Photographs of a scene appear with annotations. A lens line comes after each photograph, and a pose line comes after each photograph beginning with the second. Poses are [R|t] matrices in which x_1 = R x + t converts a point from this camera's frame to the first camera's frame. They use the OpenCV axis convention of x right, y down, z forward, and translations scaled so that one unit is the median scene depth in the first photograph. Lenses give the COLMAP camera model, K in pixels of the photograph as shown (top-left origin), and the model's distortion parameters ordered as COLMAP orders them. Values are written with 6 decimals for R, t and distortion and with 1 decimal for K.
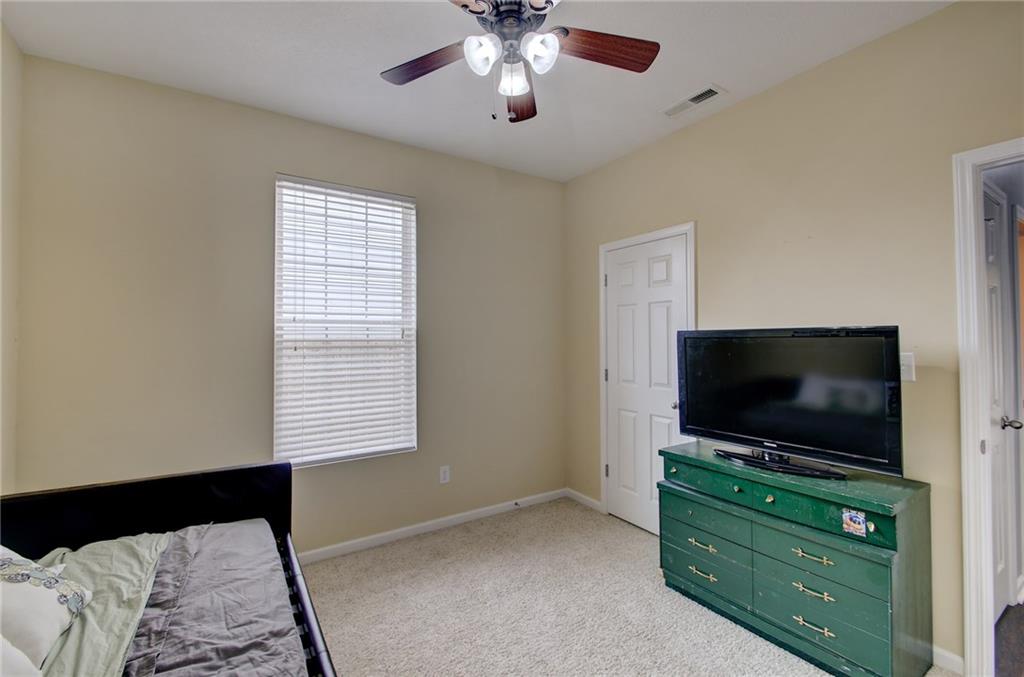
lens RADIAL K [[440.5, 0, 507.5], [0, 440.5, 333.1], [0, 0, 1]] dist [0.007600, -0.002561]
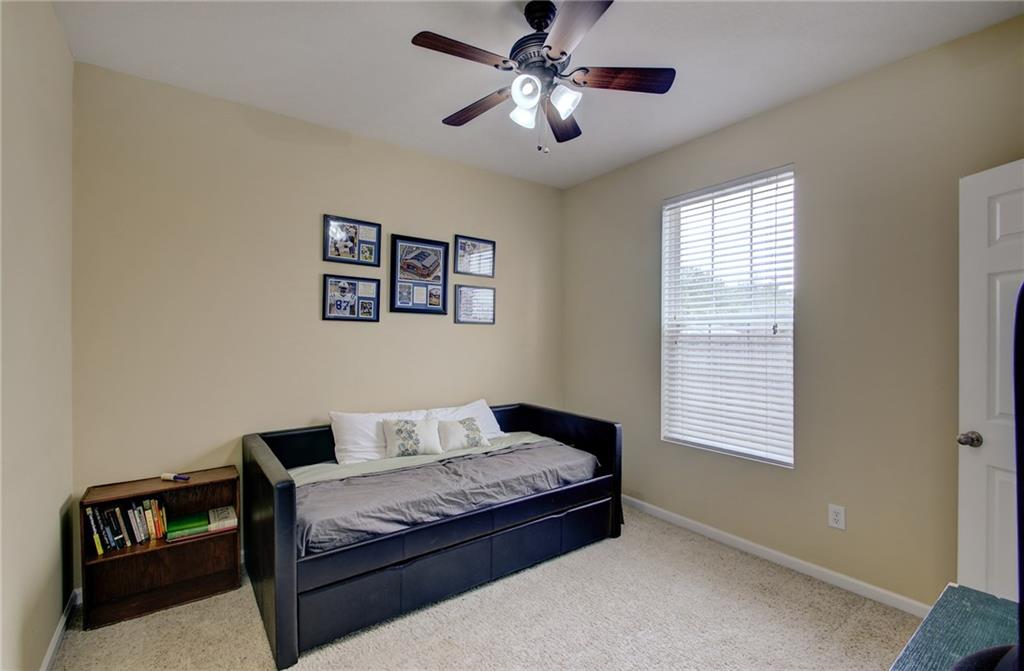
lens RADIAL K [[445.6, 0, 513.2], [0, 445.6, 336.6], [0, 0, 1]] dist [0.004177, -0.001508]
pose [[0.074458, 0.010359, -0.997170, 0.608022], [0.003971, 0.999935, 0.010685, 0.005096], [0.997216, -0.004755, 0.074412, 0.420397]]
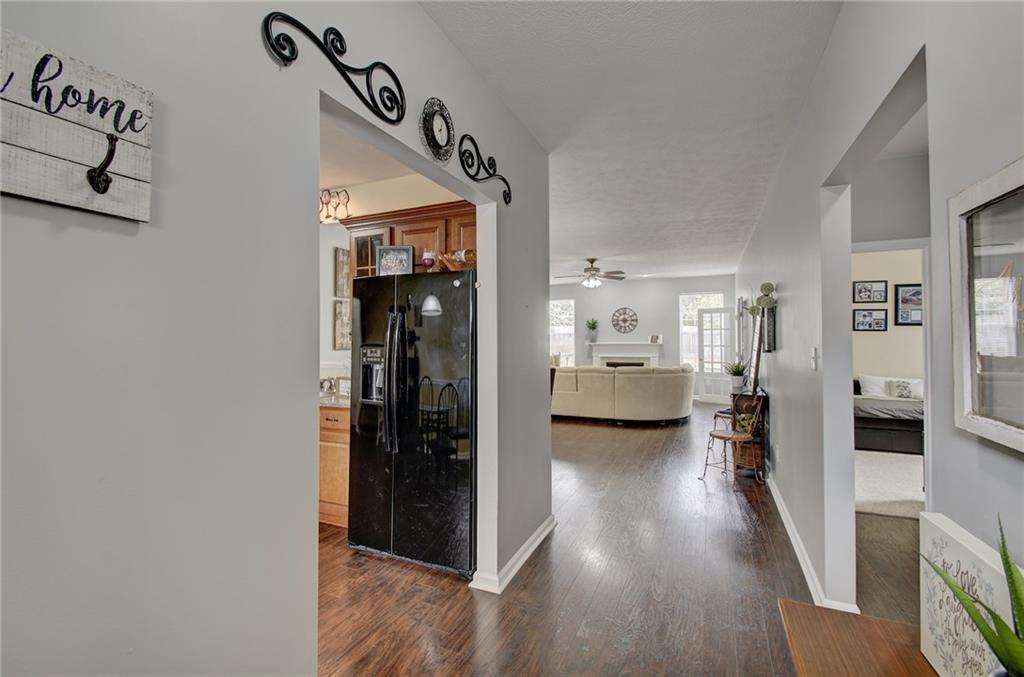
lens RADIAL K [[440.5, 0, 511.9], [0, 440.5, 333.0], [0, 0, 1]] dist [0.007600, -0.002561]
pose [[-0.839052, -0.000358, -0.544051, 2.026338], [0.012709, 0.999714, -0.020258, 0.008410], [0.543902, -0.023912, -0.838808, 0.928557]]
